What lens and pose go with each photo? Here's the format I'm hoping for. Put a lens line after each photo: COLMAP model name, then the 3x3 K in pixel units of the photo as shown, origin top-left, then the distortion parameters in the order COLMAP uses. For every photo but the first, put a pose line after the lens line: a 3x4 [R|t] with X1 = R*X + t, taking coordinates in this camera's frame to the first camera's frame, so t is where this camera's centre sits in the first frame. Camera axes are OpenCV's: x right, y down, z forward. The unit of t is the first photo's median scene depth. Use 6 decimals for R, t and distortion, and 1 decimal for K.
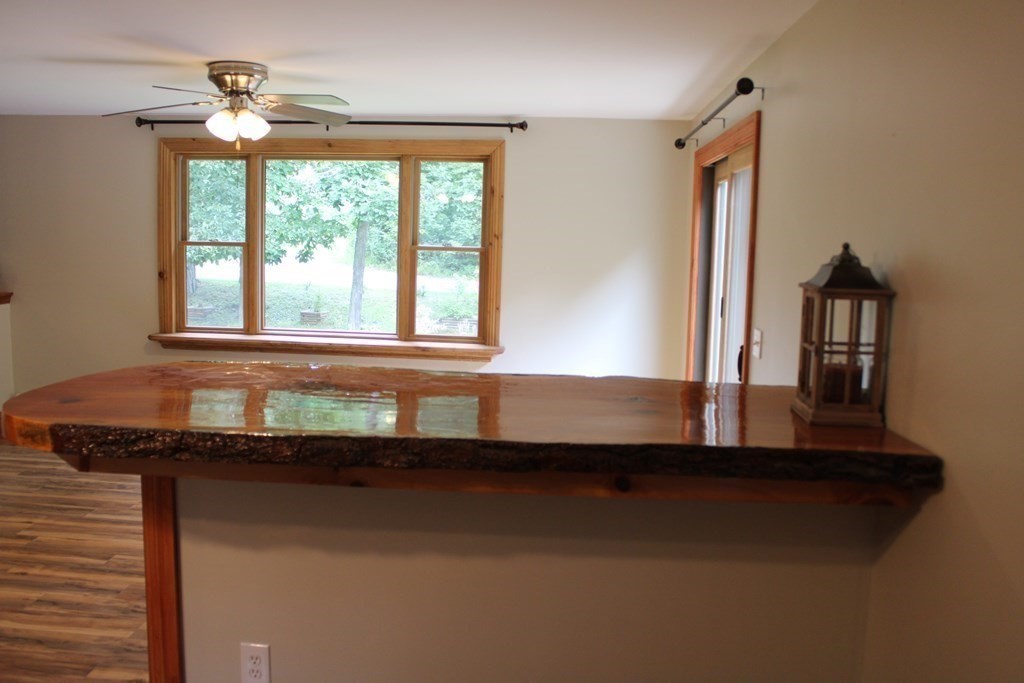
lens RADIAL K [[883.1, 0, 512.0], [0, 883.1, 341.5], [0, 0, 1]] dist [-0.148998, 0.141709]
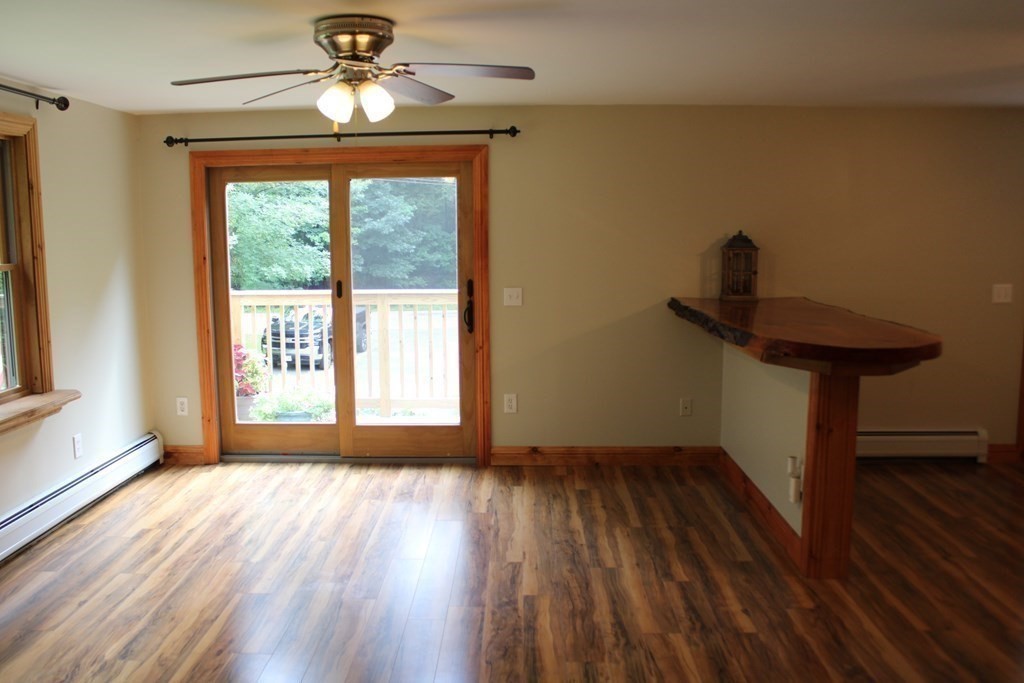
lens RADIAL K [[875.5, 0, 497.0], [0, 875.5, 336.3], [0, 0, 1]] dist [-0.199407, 0.214963]
pose [[-0.039378, -0.153048, 0.987434, -0.749708], [0.134272, 0.978427, 0.157007, -0.104523], [-0.990162, 0.138768, -0.017978, 0.635536]]
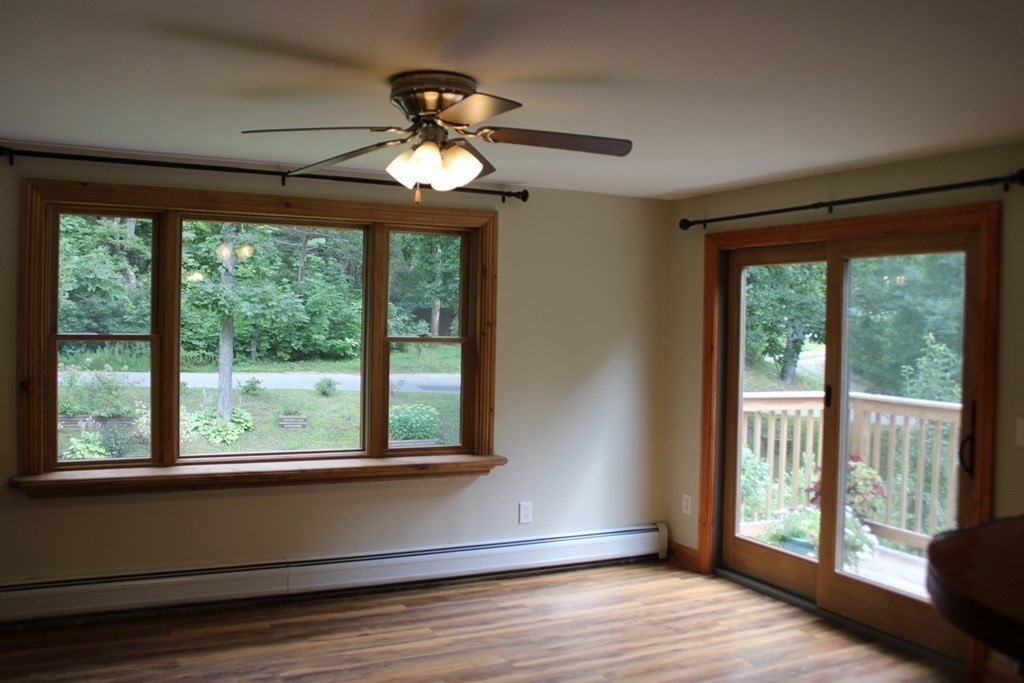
lens RADIAL K [[883.1, 0, 512.0], [0, 883.1, 341.5], [0, 0, 1]] dist [-0.148998, 0.141709]
pose [[0.865931, -0.021069, 0.499719, -0.418067], [0.065451, 0.995294, -0.071454, -0.041271], [-0.495862, 0.094581, 0.863235, 0.265280]]
